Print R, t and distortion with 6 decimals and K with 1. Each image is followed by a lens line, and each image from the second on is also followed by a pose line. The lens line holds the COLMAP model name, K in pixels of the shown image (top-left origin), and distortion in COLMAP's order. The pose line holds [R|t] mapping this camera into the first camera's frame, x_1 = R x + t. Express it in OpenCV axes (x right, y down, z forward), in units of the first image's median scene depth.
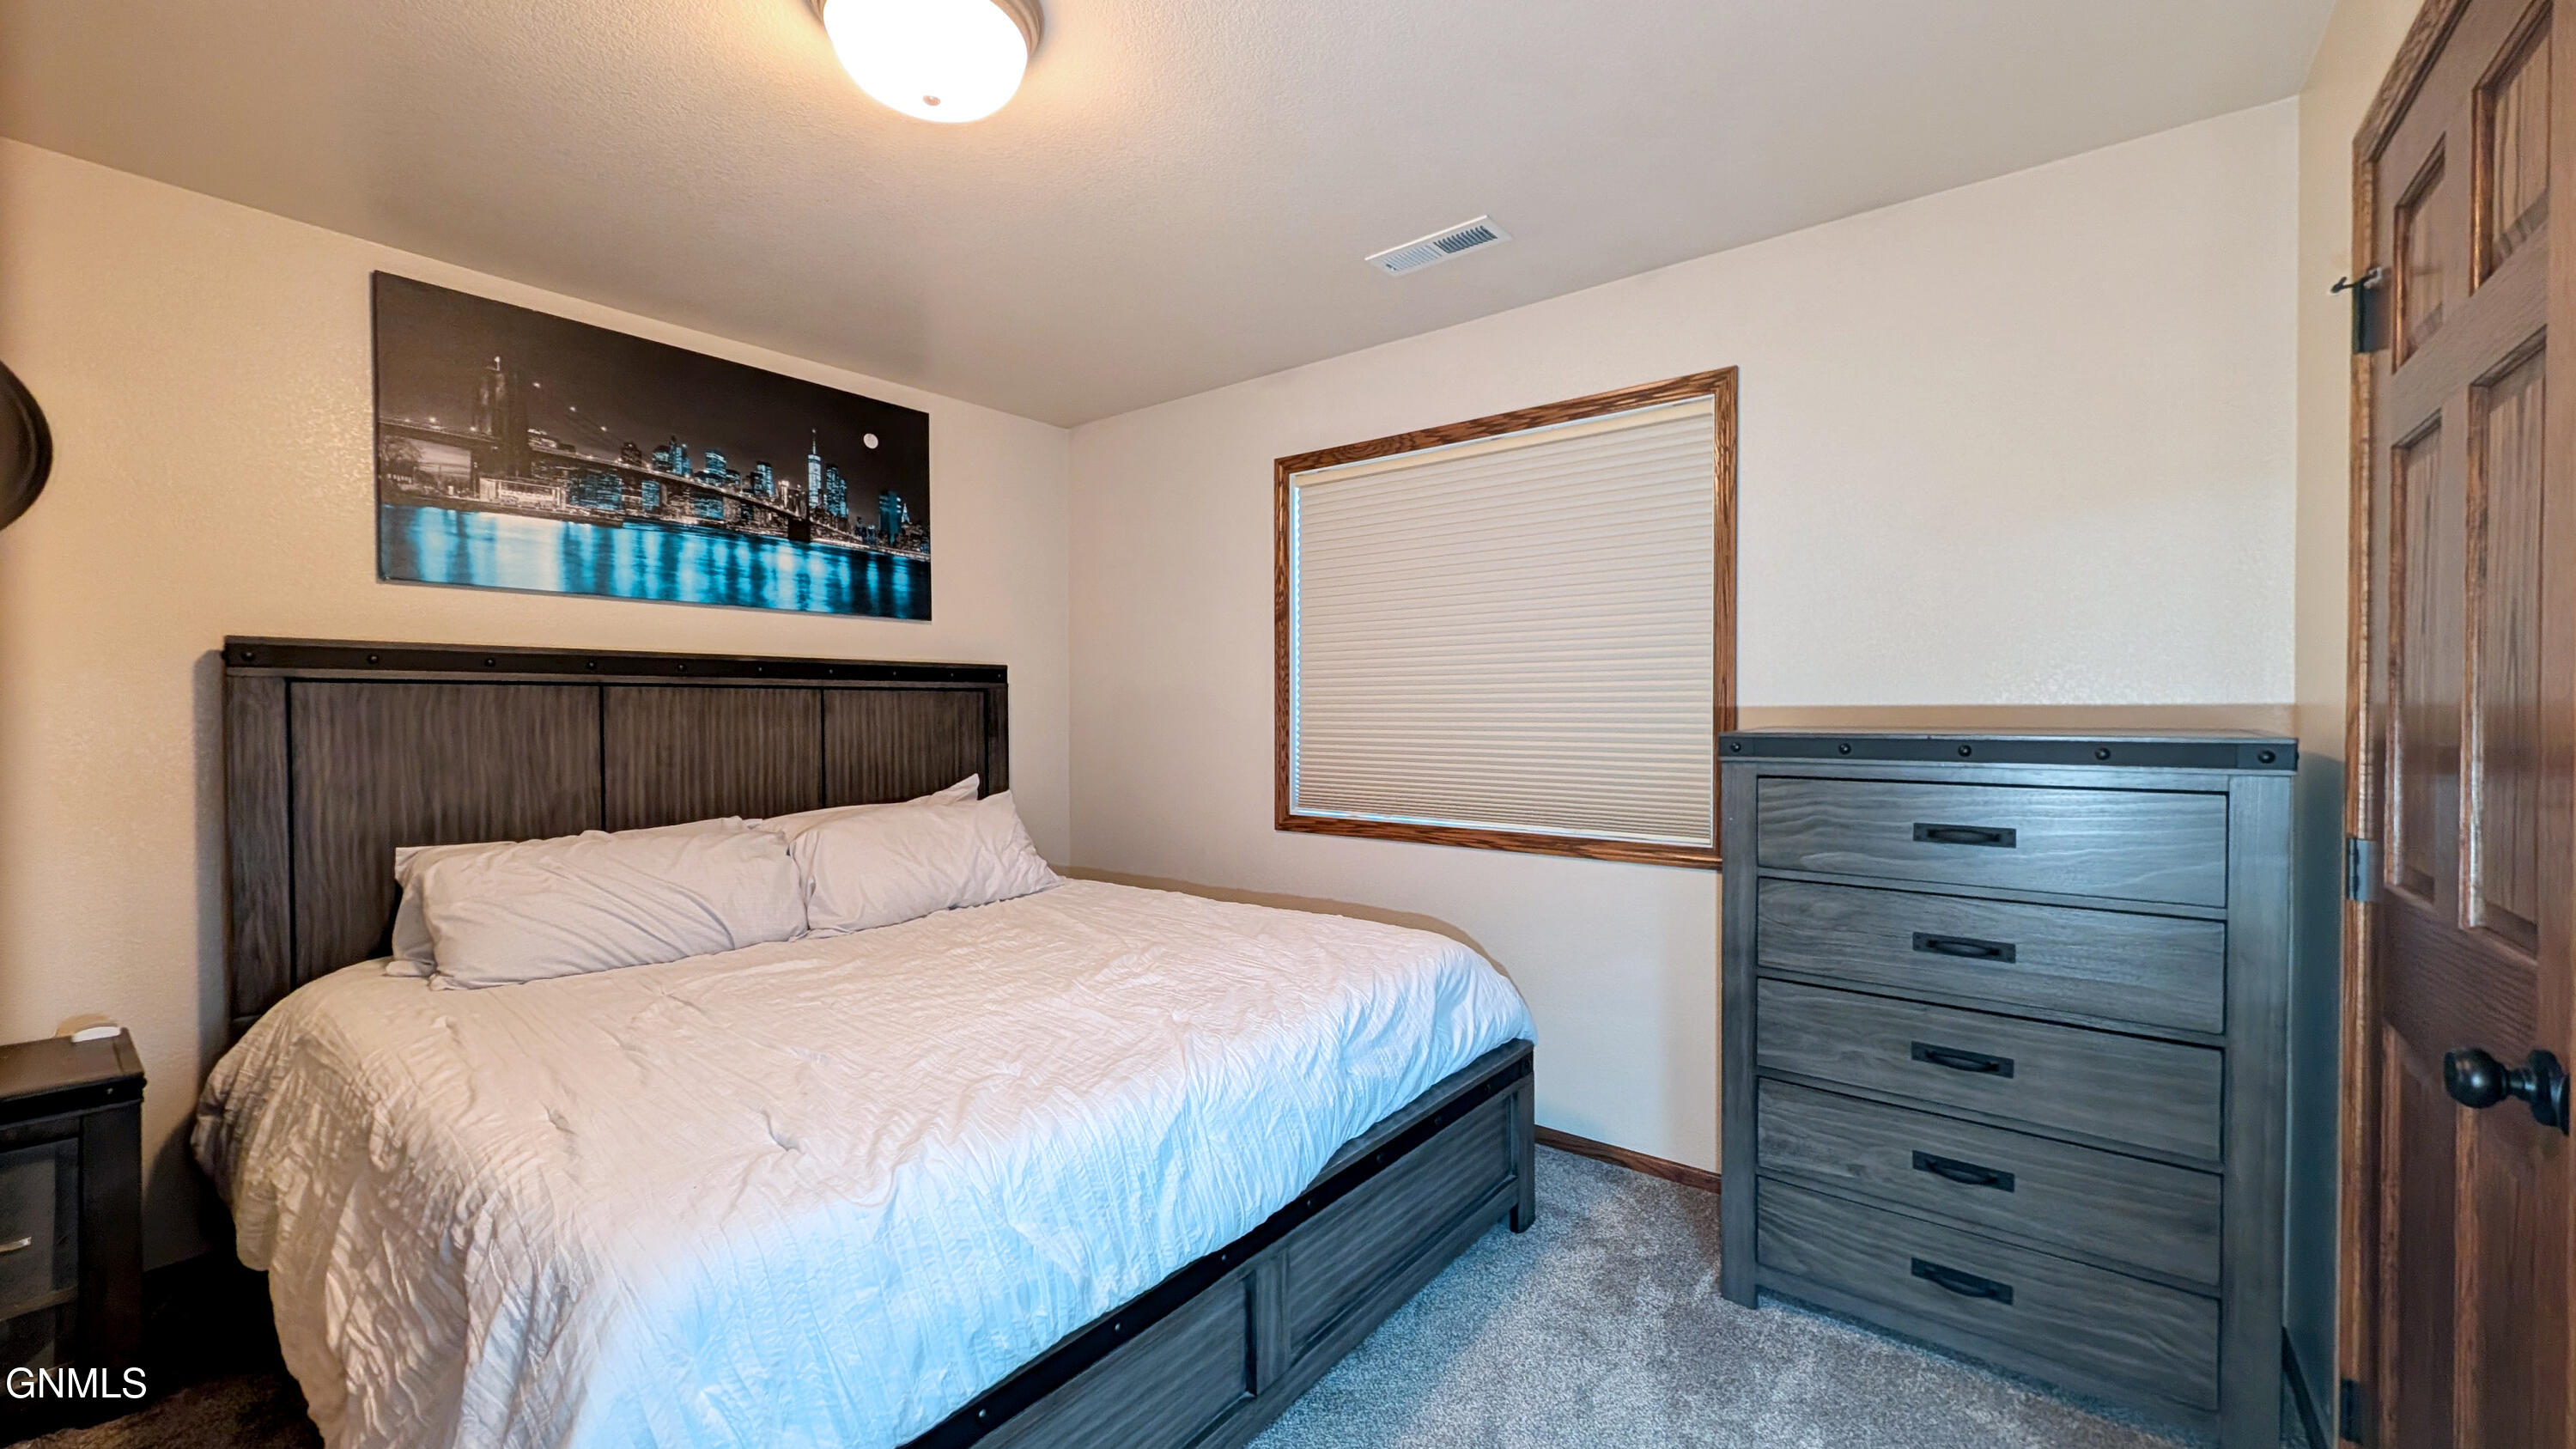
lens RADIAL K [[984.5, 0, 1285.5], [0, 984.5, 722.5], [0, 0, 1]] dist [0.000586, -0.000110]
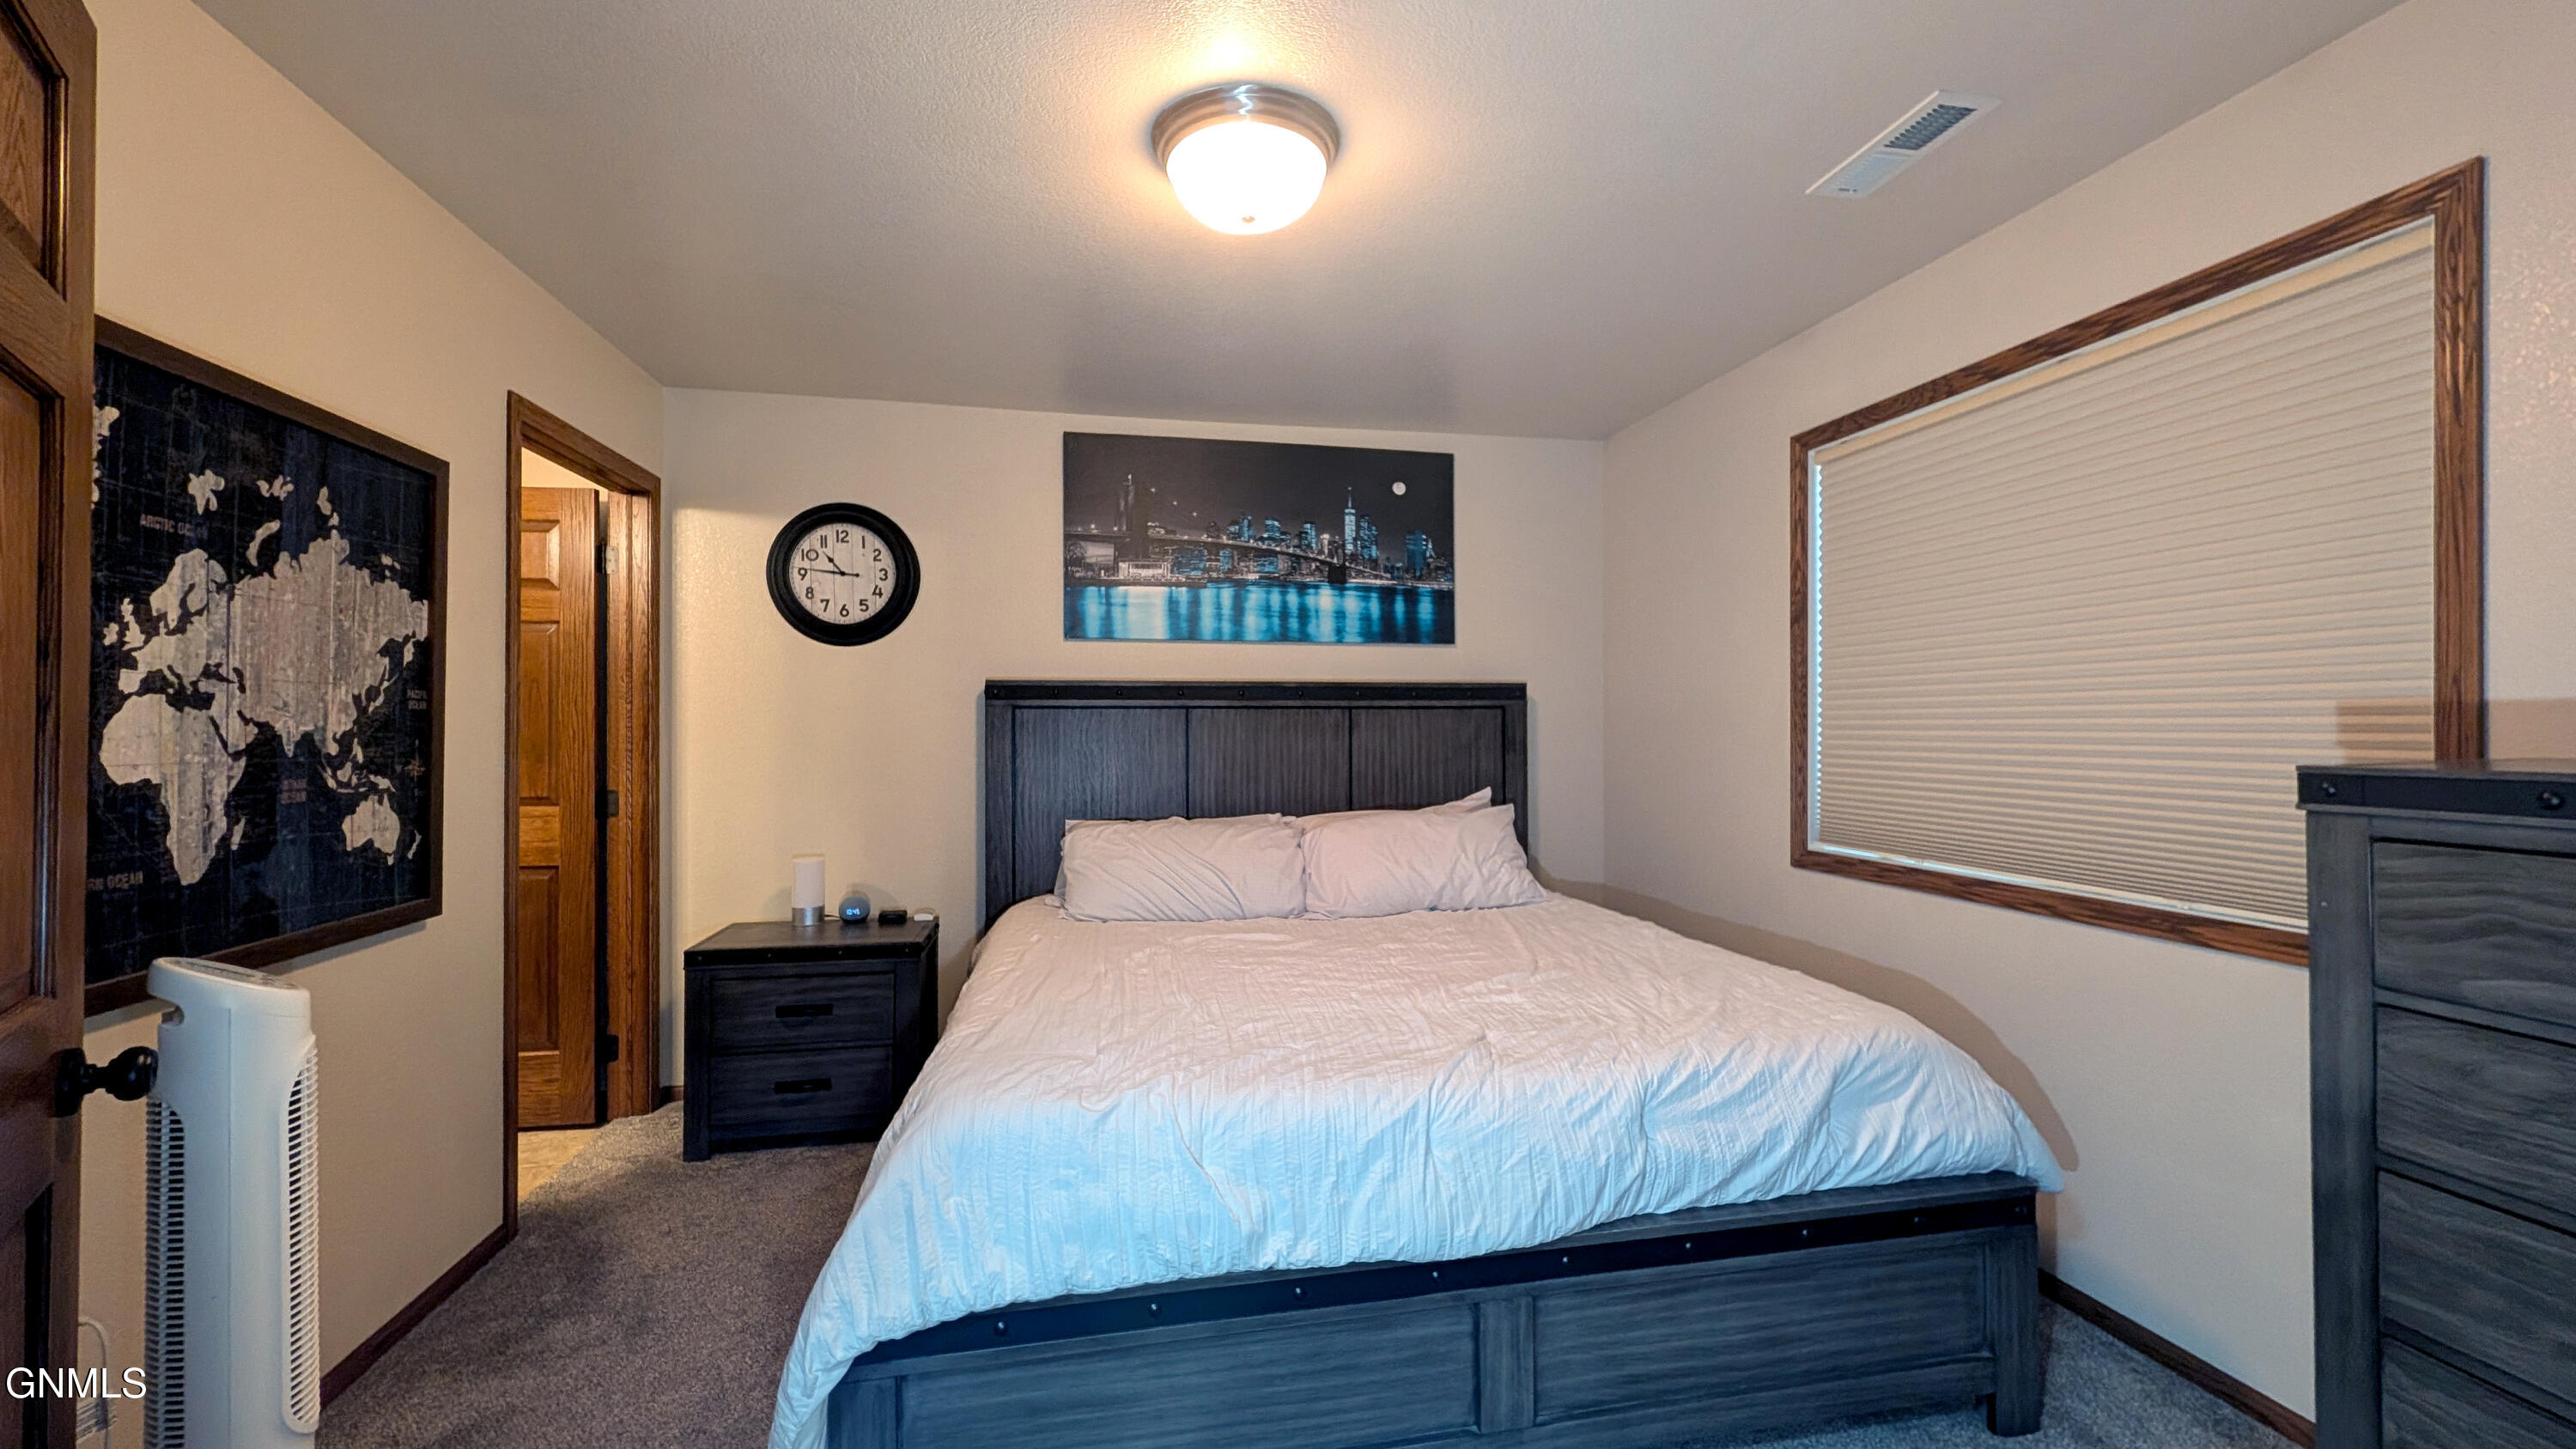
lens RADIAL K [[984.5, 0, 1287.2], [0, 984.5, 723.3], [0, 0, 1]] dist [0.000586, -0.000110]
pose [[0.766653, -0.000651, -0.642061, 0.283233], [-0.008236, 0.999907, -0.010848, -0.004002], [0.642008, 0.013604, 0.766577, 0.076114]]
